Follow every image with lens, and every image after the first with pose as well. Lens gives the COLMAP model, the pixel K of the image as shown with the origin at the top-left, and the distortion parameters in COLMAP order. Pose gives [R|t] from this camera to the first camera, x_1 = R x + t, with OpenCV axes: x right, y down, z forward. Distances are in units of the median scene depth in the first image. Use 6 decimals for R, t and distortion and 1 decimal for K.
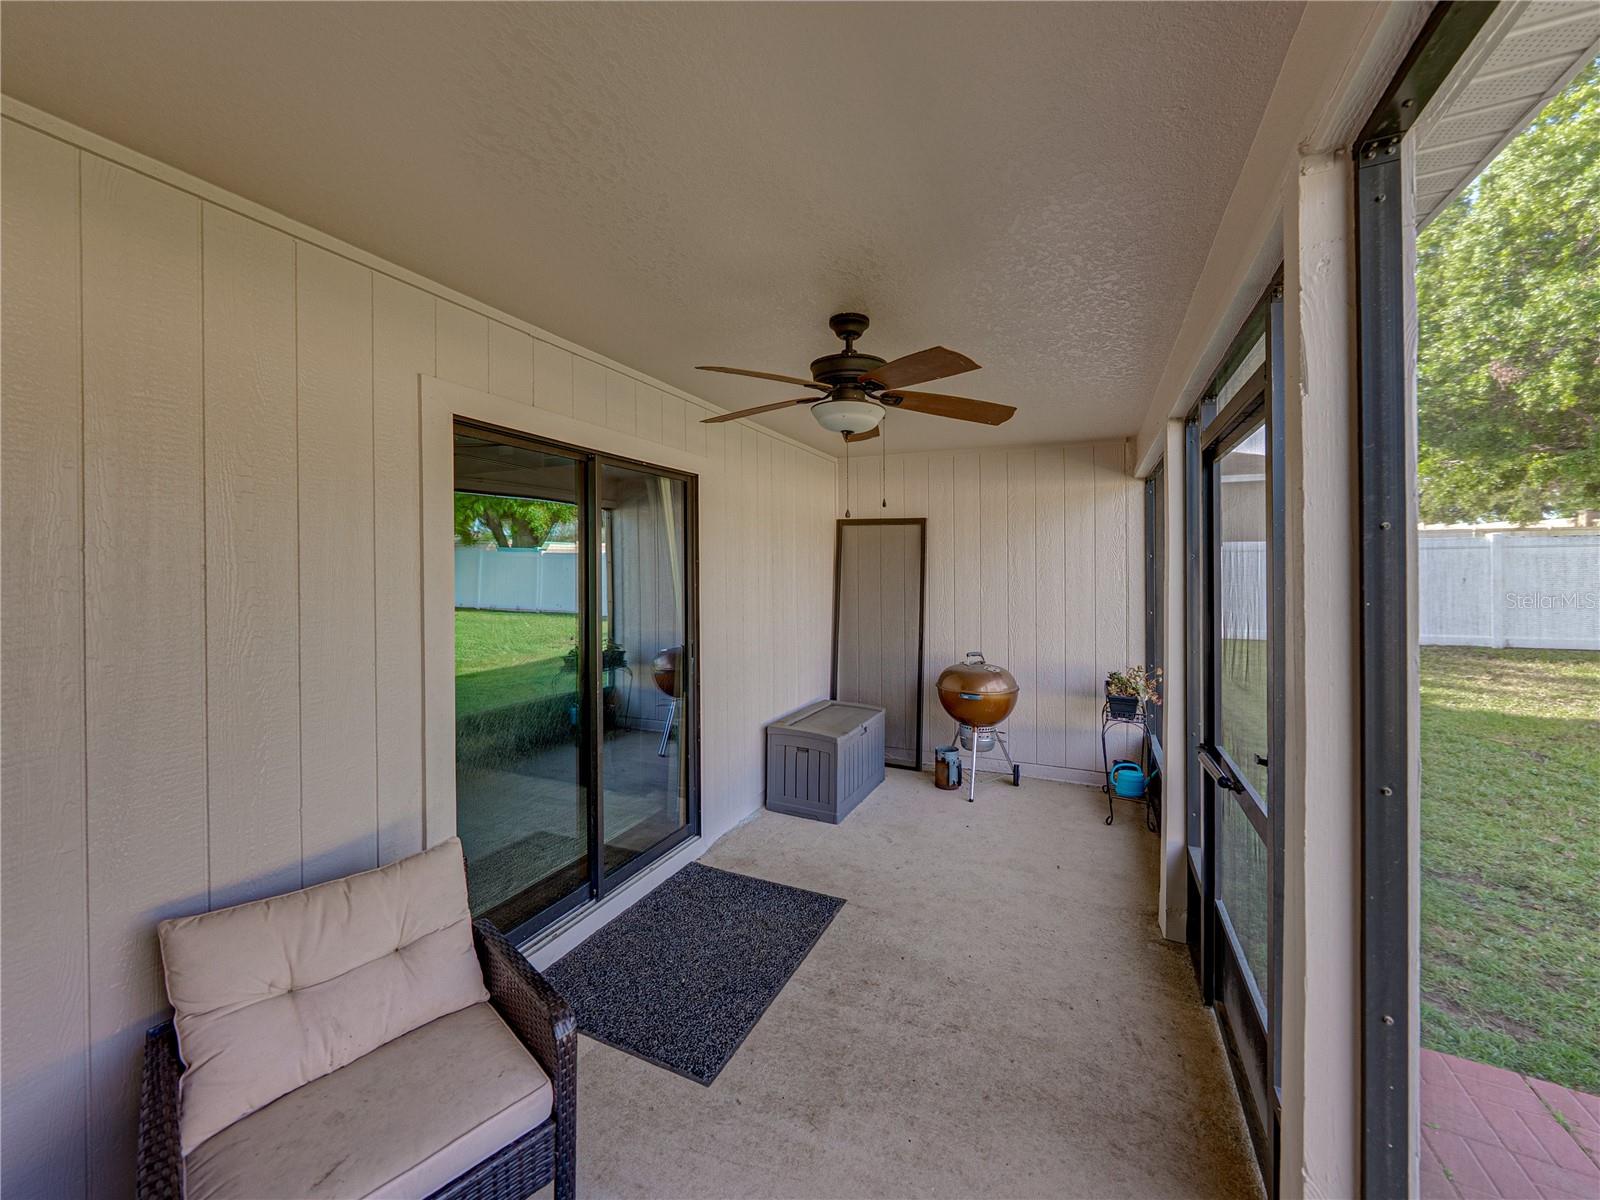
lens RADIAL K [[627.8, 0, 802.6], [0, 627.8, 568.5], [0, 0, 1]] dist [-0.002180, -0.000337]
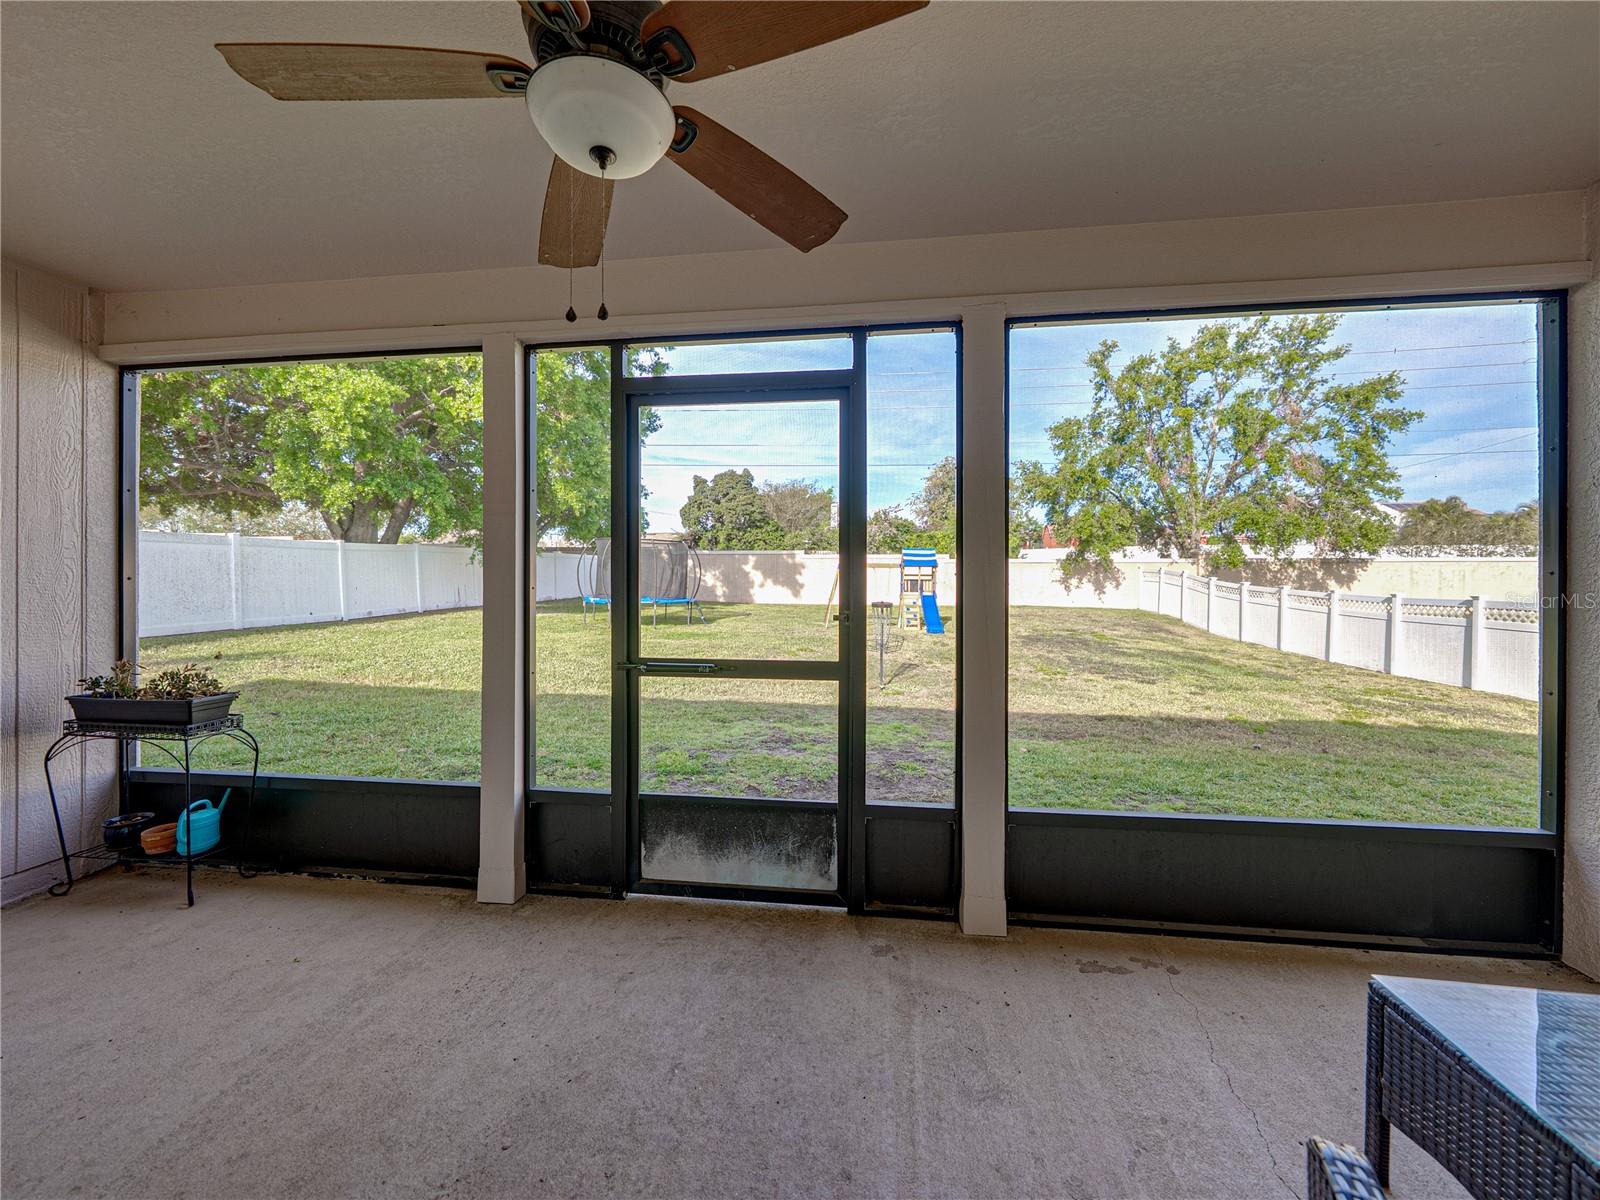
lens RADIAL K [[618.1, 0, 798.2], [0, 618.1, 586.8], [0, 0, 1]] dist [-0.001363, -0.000386]
pose [[-0.291936, -0.007683, 0.956407, -0.325054], [-0.001863, 0.999970, 0.007464, 0.095612], [-0.956436, 0.000398, -0.291941, 0.693513]]
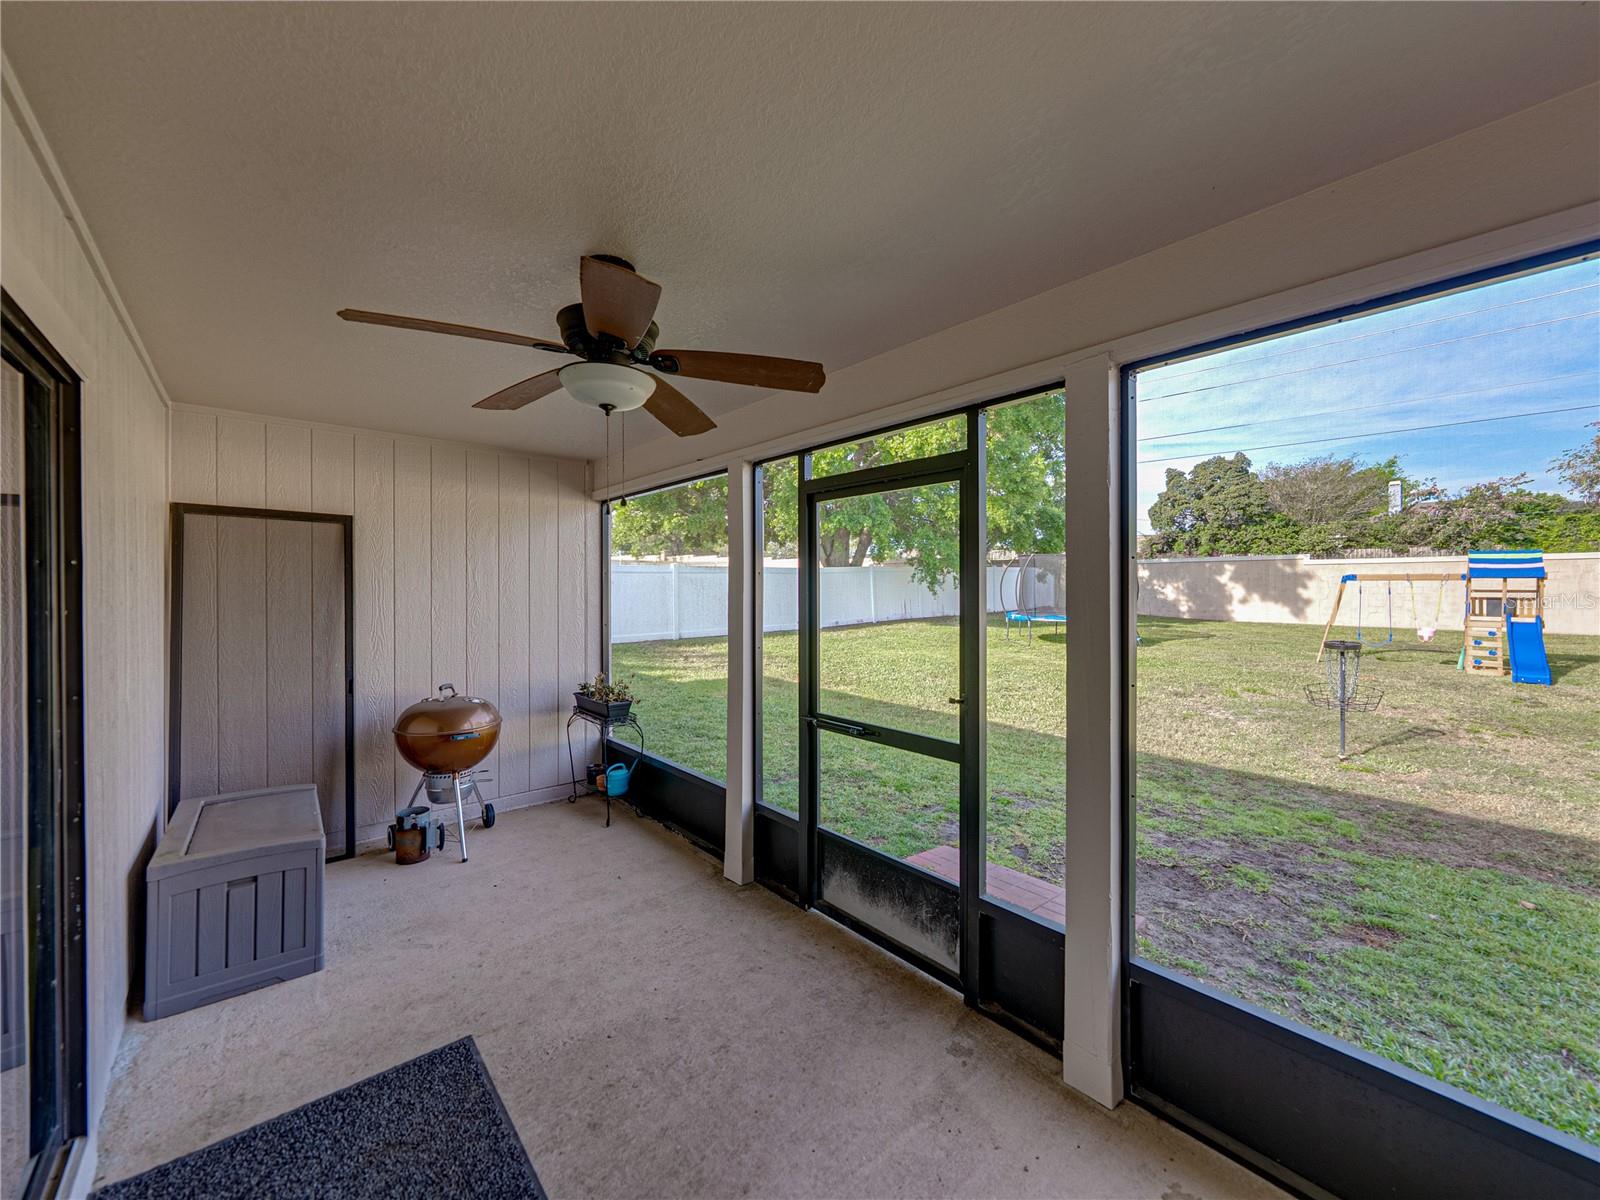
lens RADIAL K [[621.5, 0, 801.0], [0, 621.5, 590.1], [0, 0, 1]] dist [-0.000116, 0.000044]
pose [[0.416737, -0.004127, 0.909018, -0.377449], [0.002222, 0.999991, 0.003522, 0.009254], [-0.909025, 0.000553, 0.416742, 0.312548]]
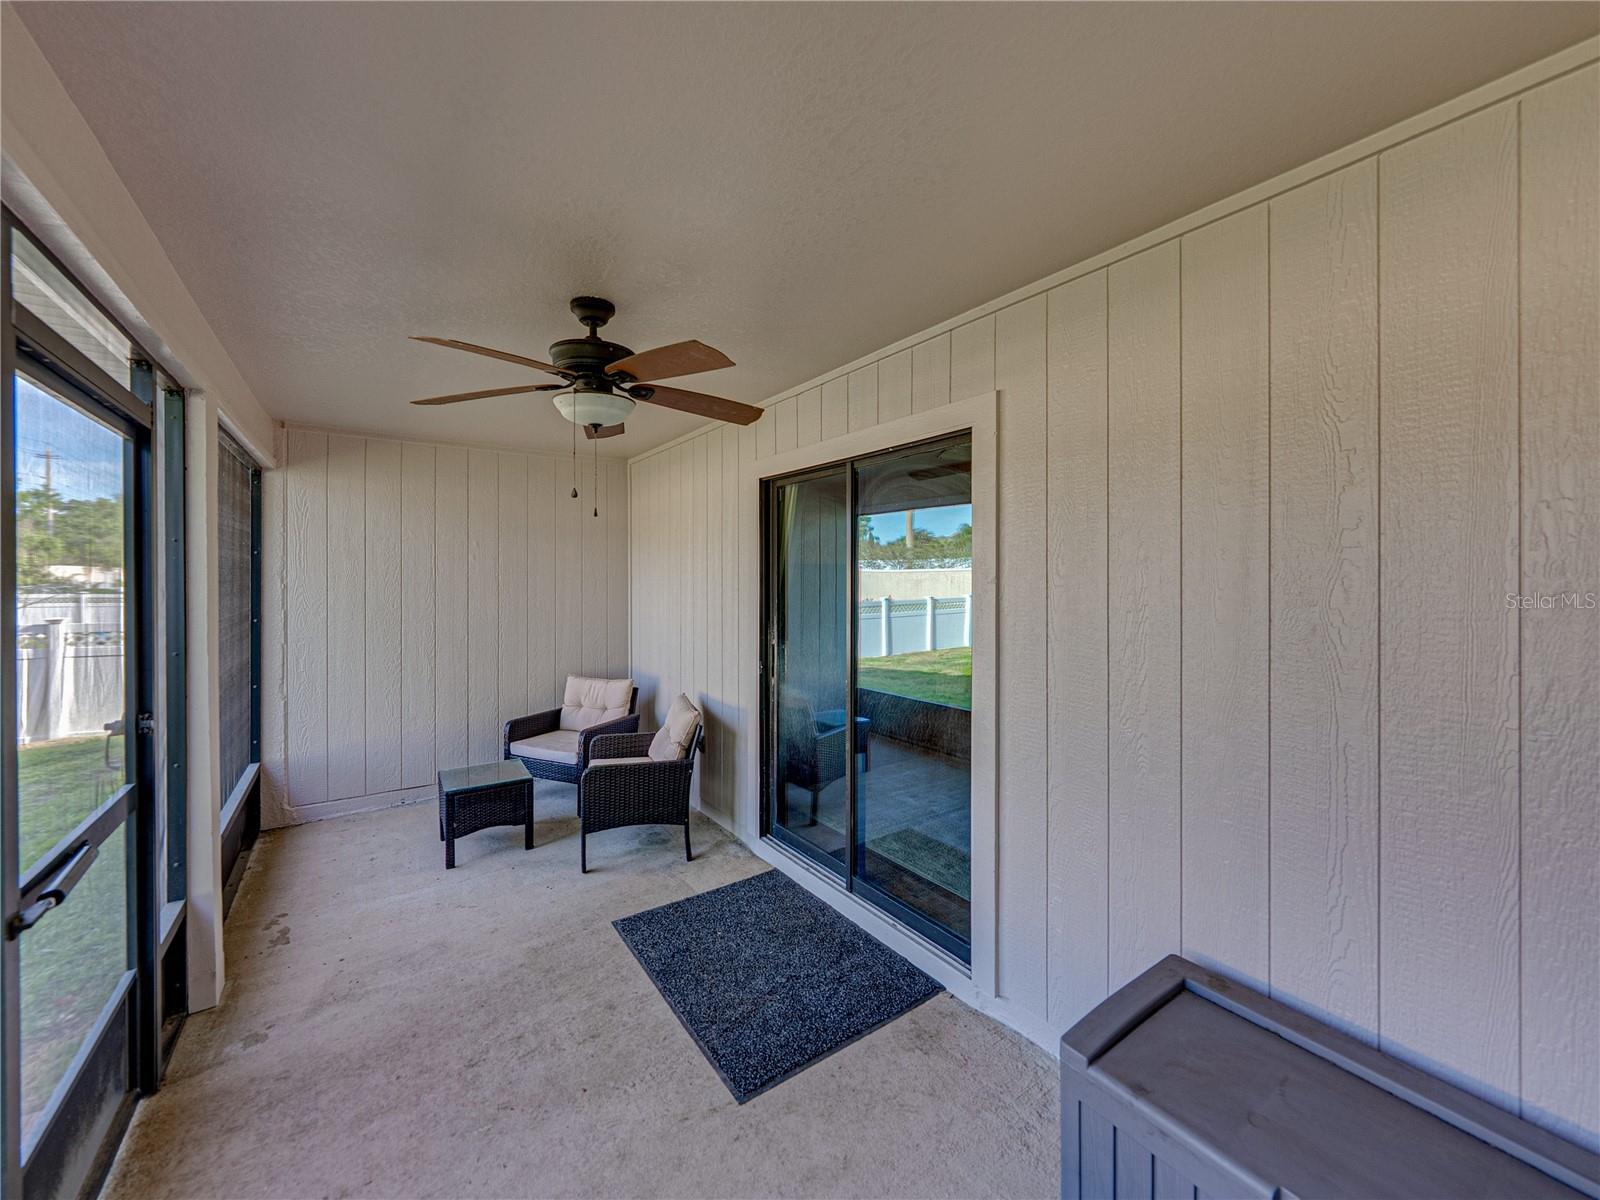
lens RADIAL K [[631.5, 0, 801.3], [0, 631.5, 583.5], [0, 0, 1]] dist [-0.001235, -0.000285]
pose [[-0.510417, 0.009955, -0.859869, 0.508749], [-0.000371, 0.999930, 0.011797, 0.006260], [0.859927, 0.006341, -0.510378, 1.218857]]
